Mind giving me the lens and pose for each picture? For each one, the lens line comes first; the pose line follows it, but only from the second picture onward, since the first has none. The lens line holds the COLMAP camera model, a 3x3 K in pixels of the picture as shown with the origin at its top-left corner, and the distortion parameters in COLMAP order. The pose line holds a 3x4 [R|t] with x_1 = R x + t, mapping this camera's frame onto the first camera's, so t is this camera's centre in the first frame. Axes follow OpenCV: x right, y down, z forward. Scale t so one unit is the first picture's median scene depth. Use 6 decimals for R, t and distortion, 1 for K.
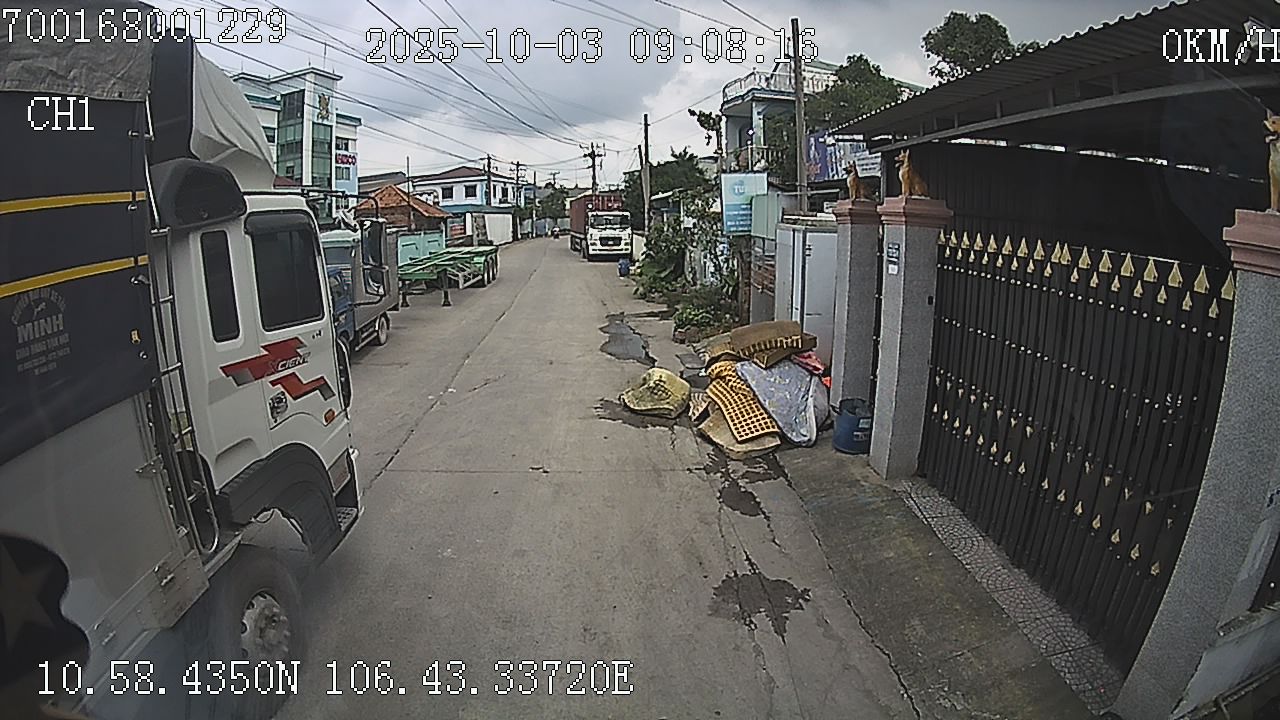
lens RADIAL K [[683.5, 0, 640.0], [0, 683.5, 360.0], [0, 0, 1]] dist [-0.329569, 0.094507]
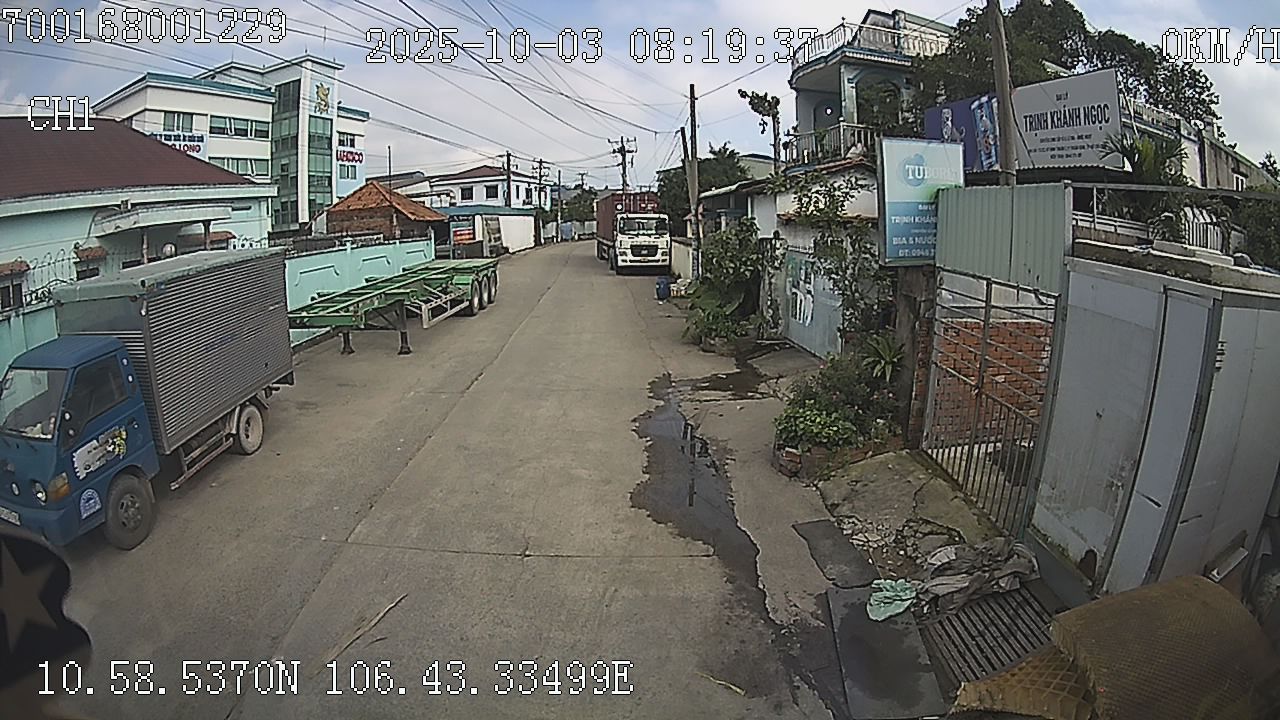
lens RADIAL K [[683.5, 0, 640.0], [0, 683.5, 360.0], [0, 0, 1]] dist [-0.329569, 0.094507]
pose [[0.998986, 0.005725, -0.044652, -0.031998], [-0.005898, 0.999976, -0.003735, -0.112971], [0.044630, 0.003995, 0.998996, 0.519856]]
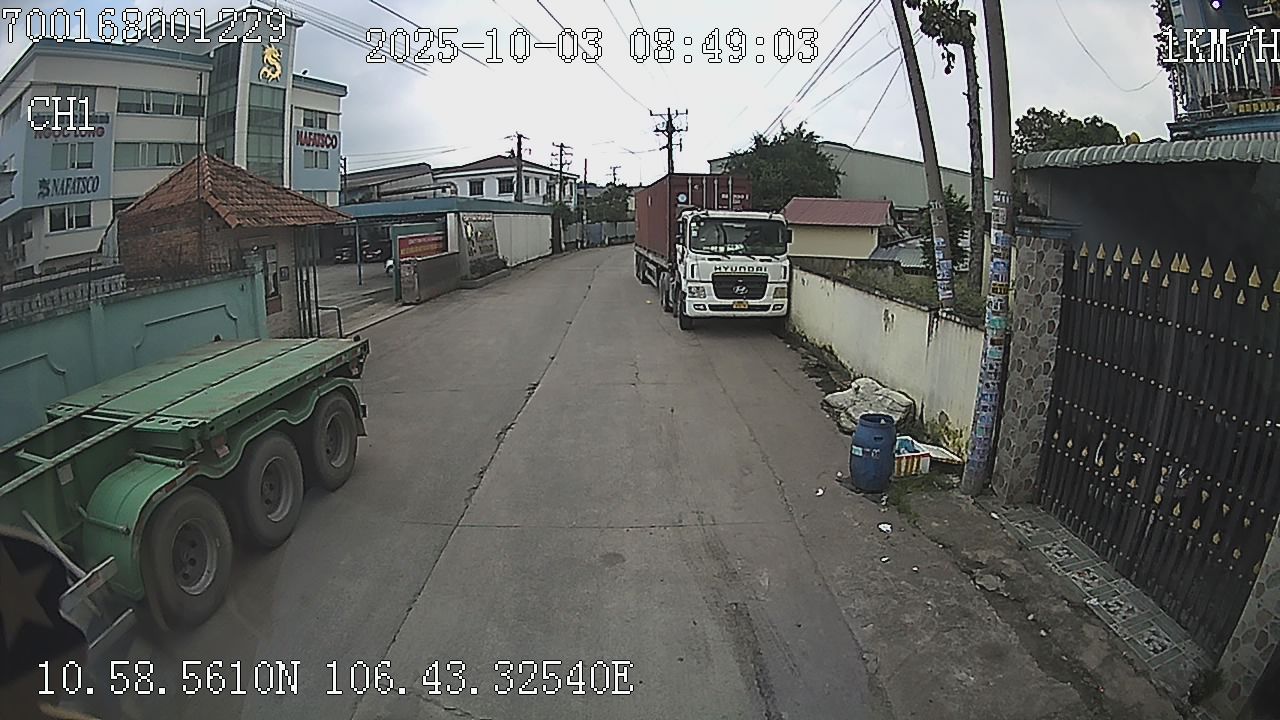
lens RADIAL K [[683.5, 0, 640.0], [0, 683.5, 360.0], [0, 0, 1]] dist [-0.329569, 0.094507]
pose [[0.995875, 0.017892, -0.088952, -0.181077], [-0.018295, 0.999826, -0.003714, -0.354440], [0.088870, 0.005327, 0.996029, 1.642543]]
